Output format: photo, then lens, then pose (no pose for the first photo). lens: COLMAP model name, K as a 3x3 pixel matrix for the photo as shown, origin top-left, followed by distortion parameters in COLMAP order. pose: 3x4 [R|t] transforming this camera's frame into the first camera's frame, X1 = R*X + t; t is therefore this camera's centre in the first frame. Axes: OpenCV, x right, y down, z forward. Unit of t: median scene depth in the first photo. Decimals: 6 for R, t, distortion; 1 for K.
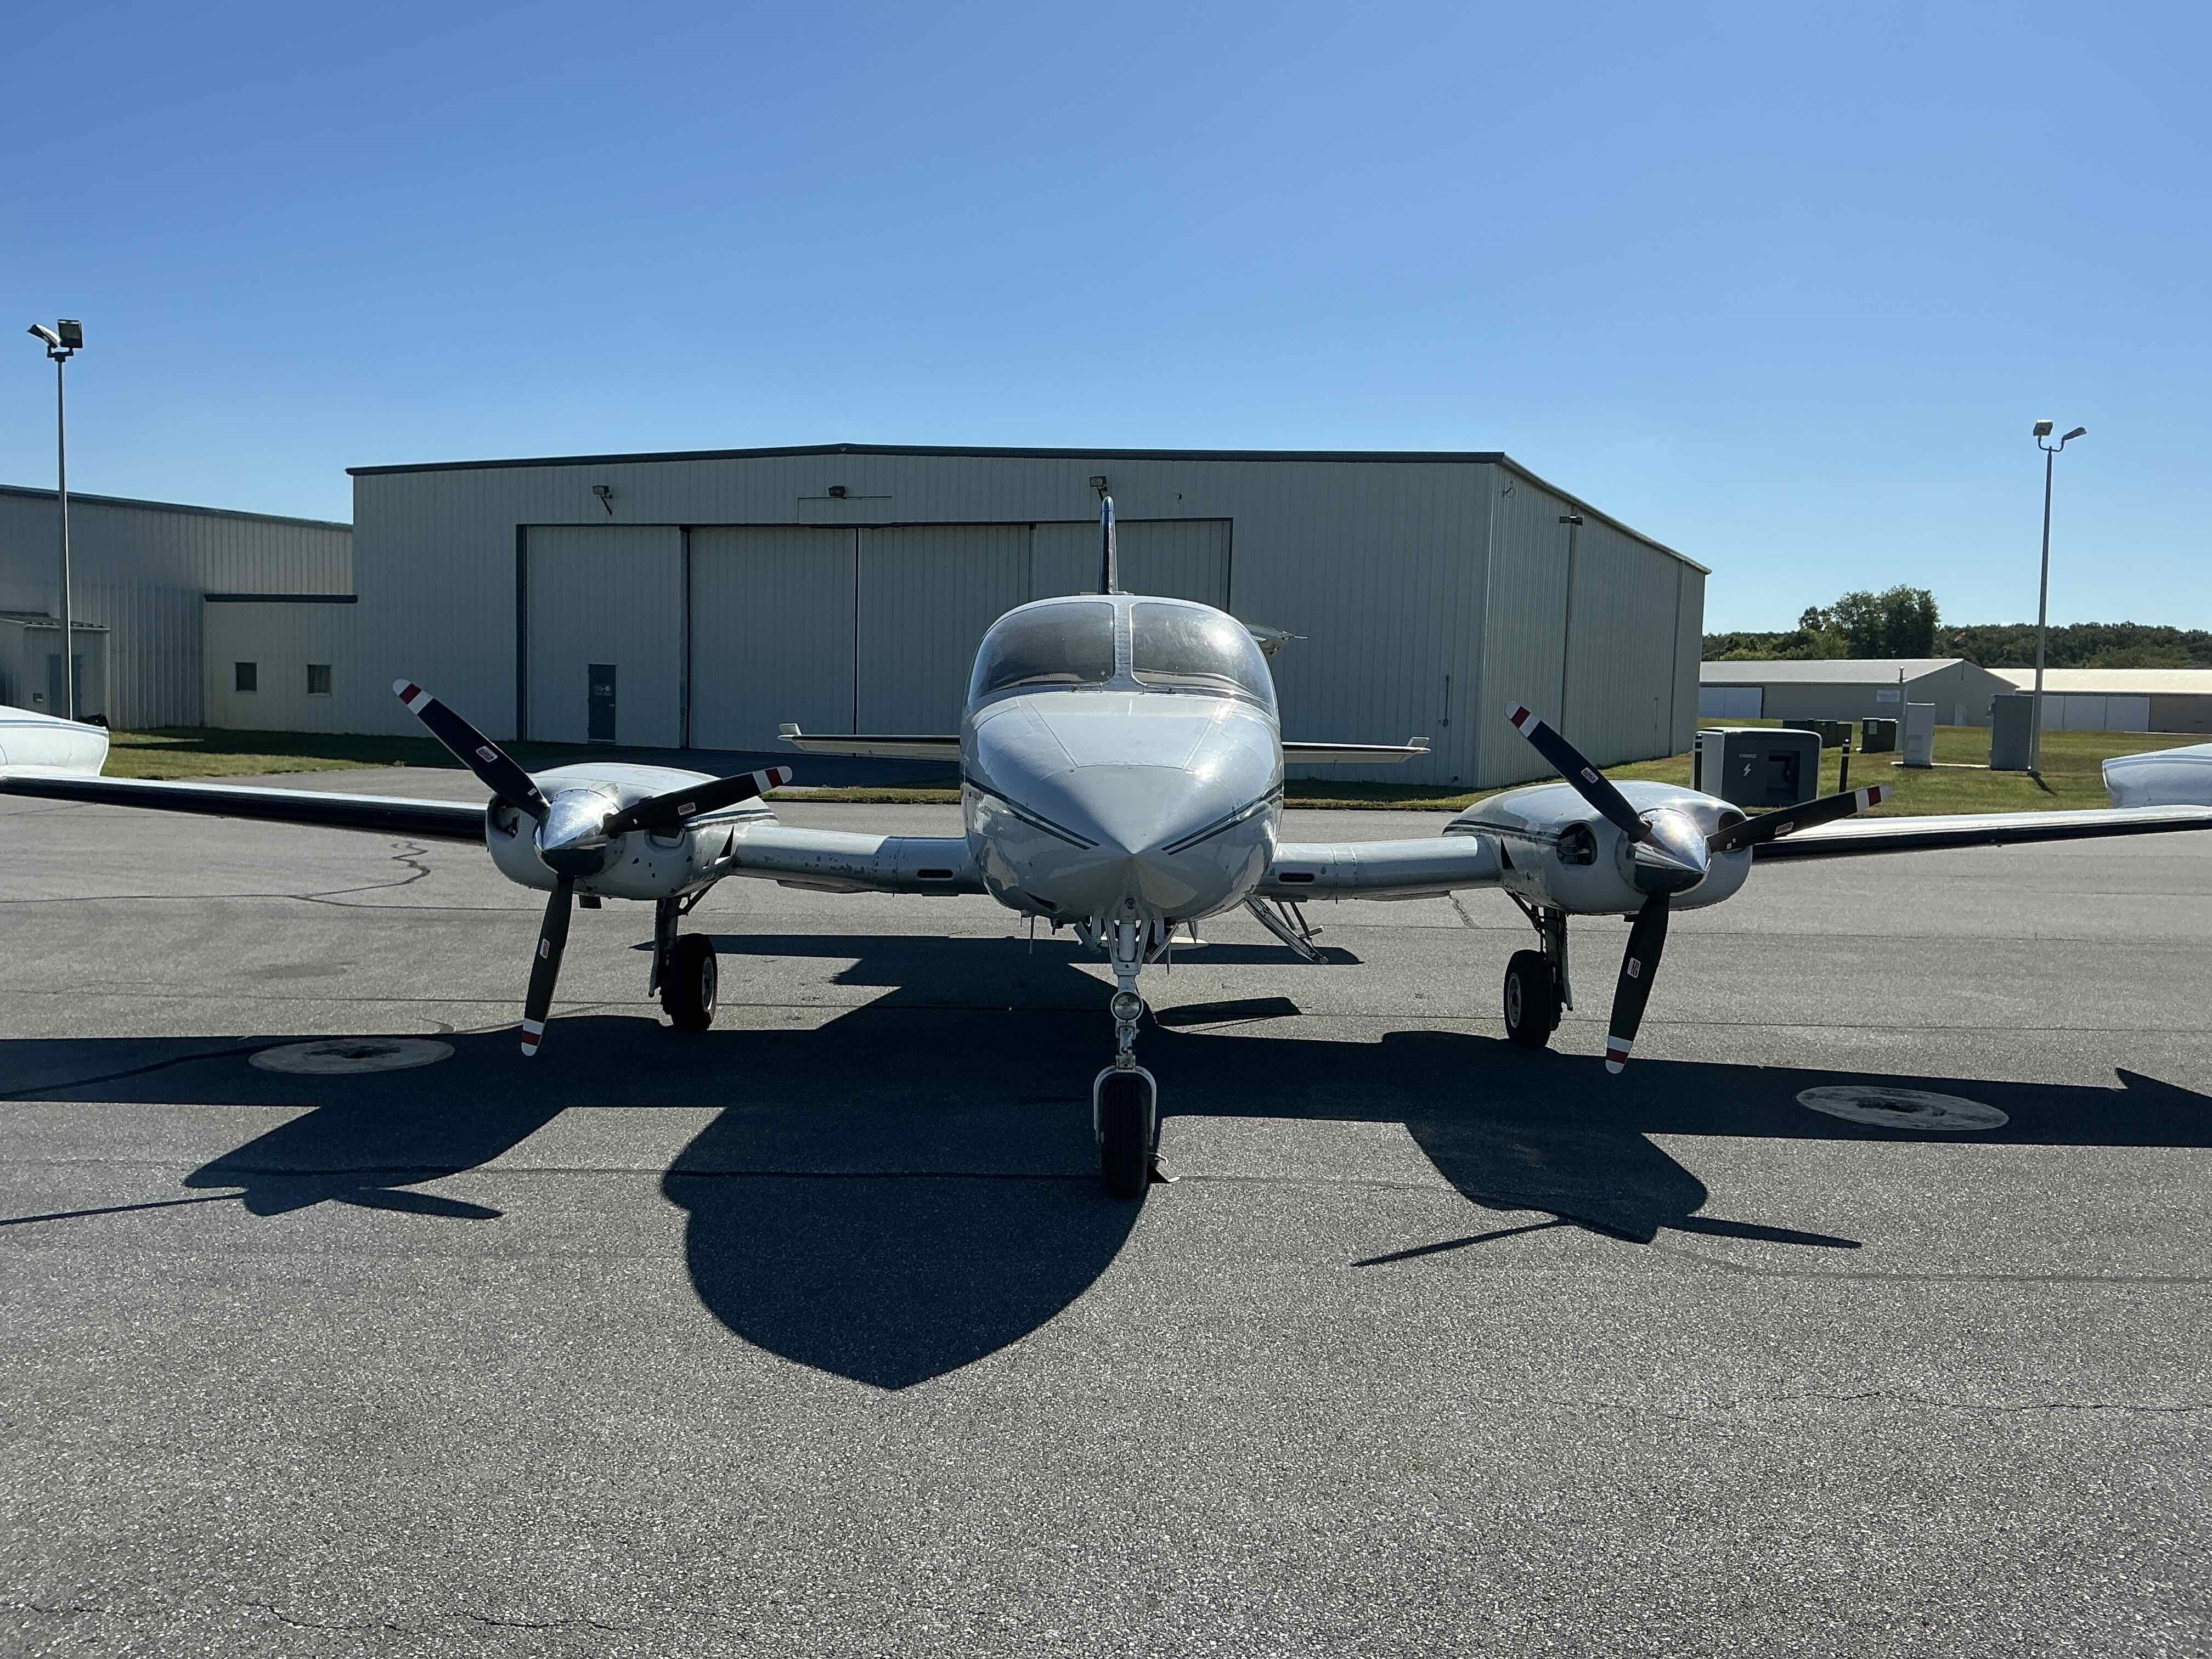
lens RADIAL K [[1831.6, 0, 1106.0], [0, 1831.6, 829.5], [0, 0, 1]] dist [0.147293, -0.307566]
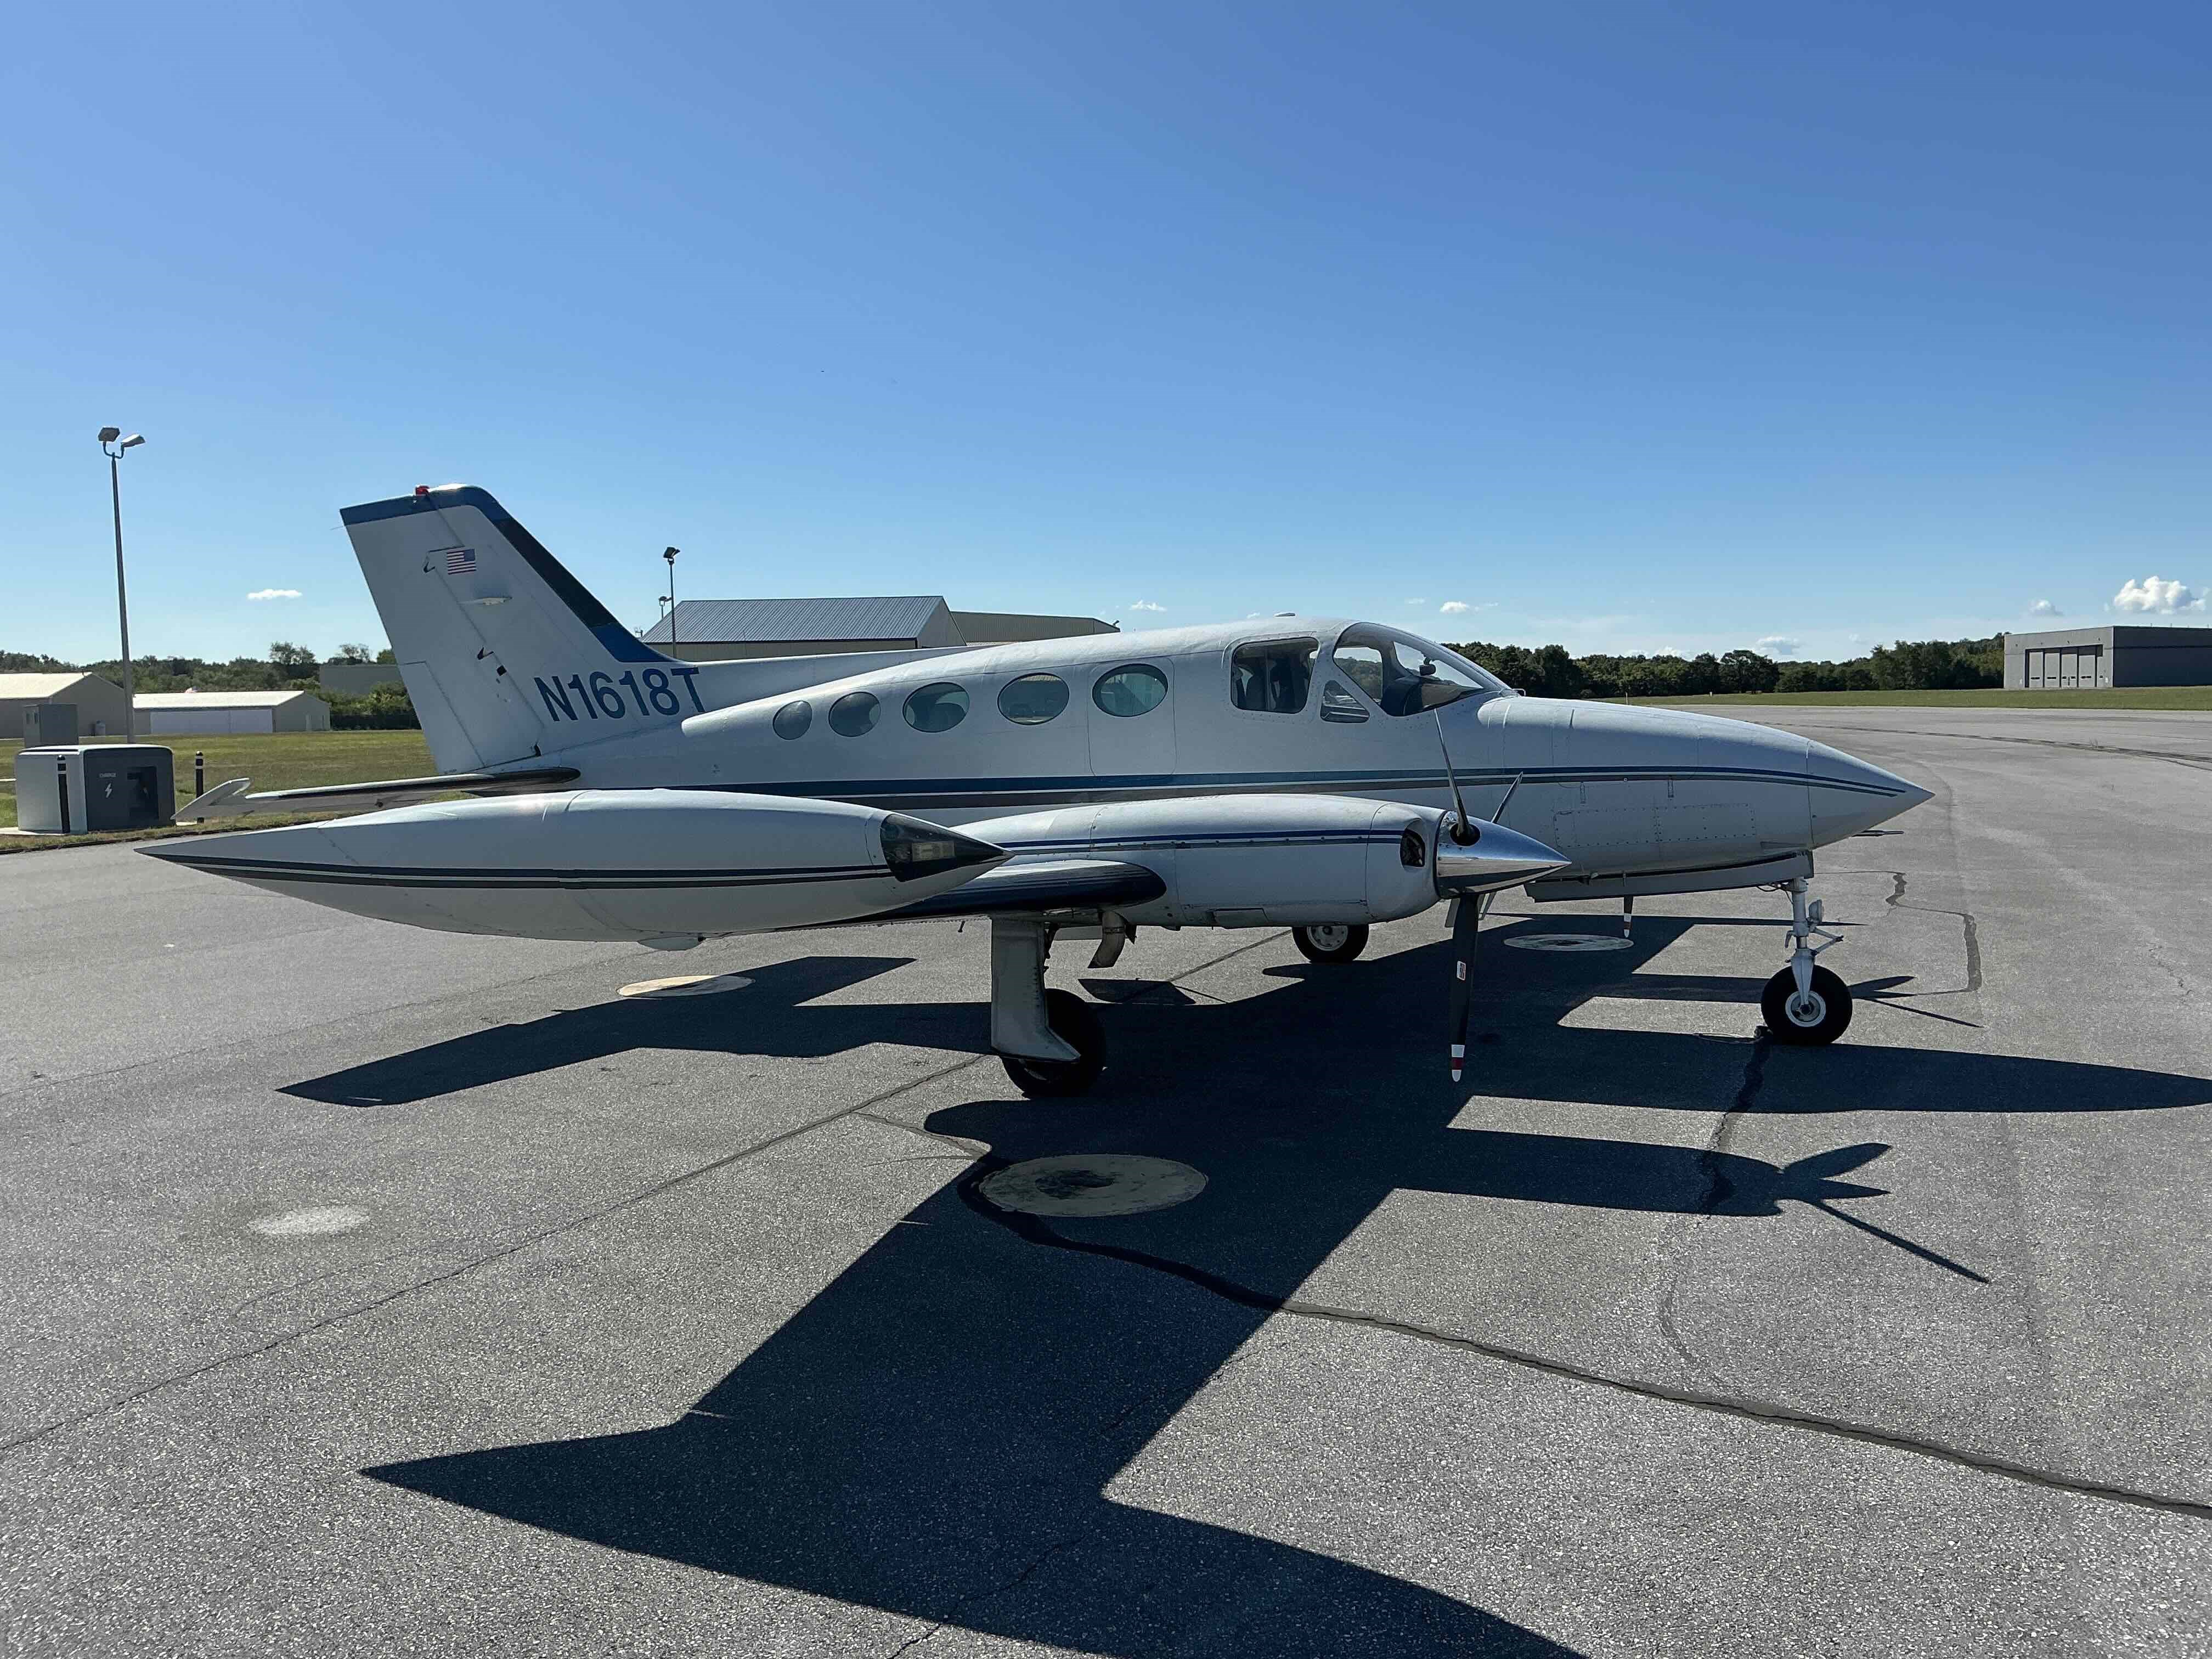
lens RADIAL K [[1831.6, 0, 1106.0], [0, 1831.6, 829.5], [0, 0, 1]] dist [0.147293, -0.307566]
pose [[0.431286, -0.097580, 0.896923, -0.236131], [0.099639, 0.993204, 0.060143, -0.016906], [-0.896697, 0.063430, 0.438078, 0.136759]]
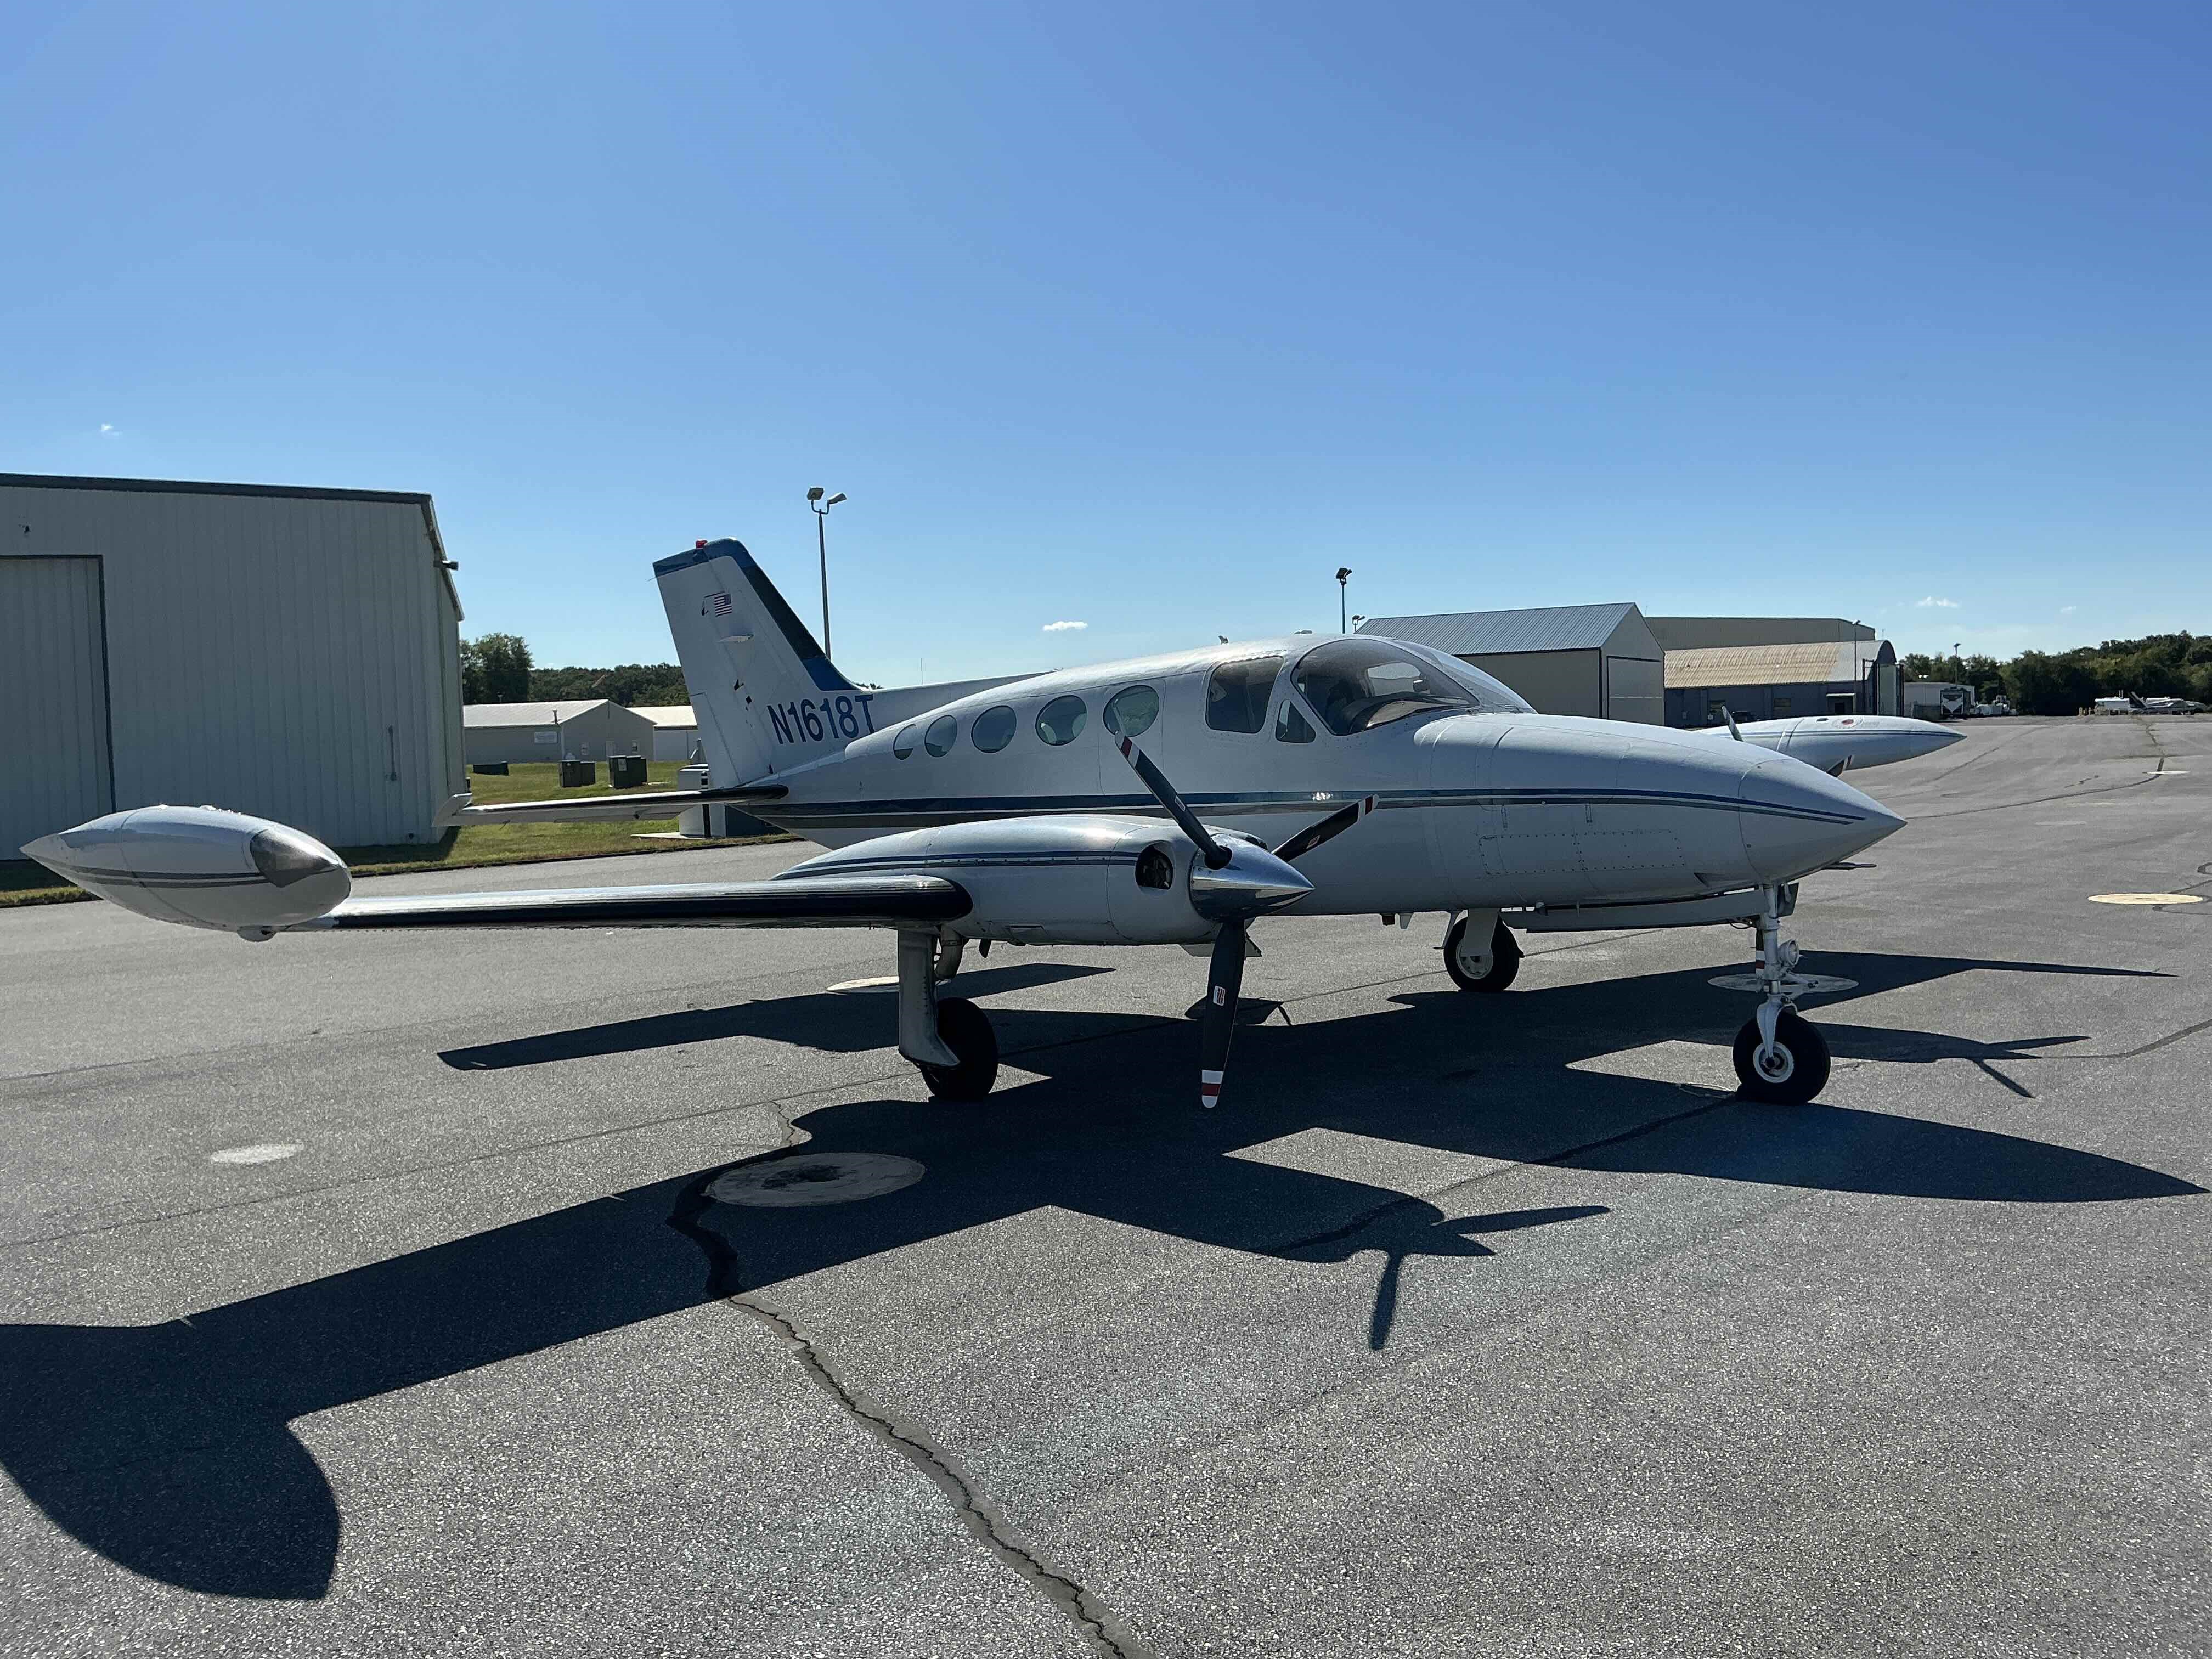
lens RADIAL K [[1831.6, 0, 1106.0], [0, 1831.6, 829.5], [0, 0, 1]] dist [0.147293, -0.307566]
pose [[0.742811, -0.083073, 0.664327, -0.183122], [0.099674, 0.994936, 0.012965, -0.007859], [-0.662039, 0.056585, 0.747330, 0.055940]]
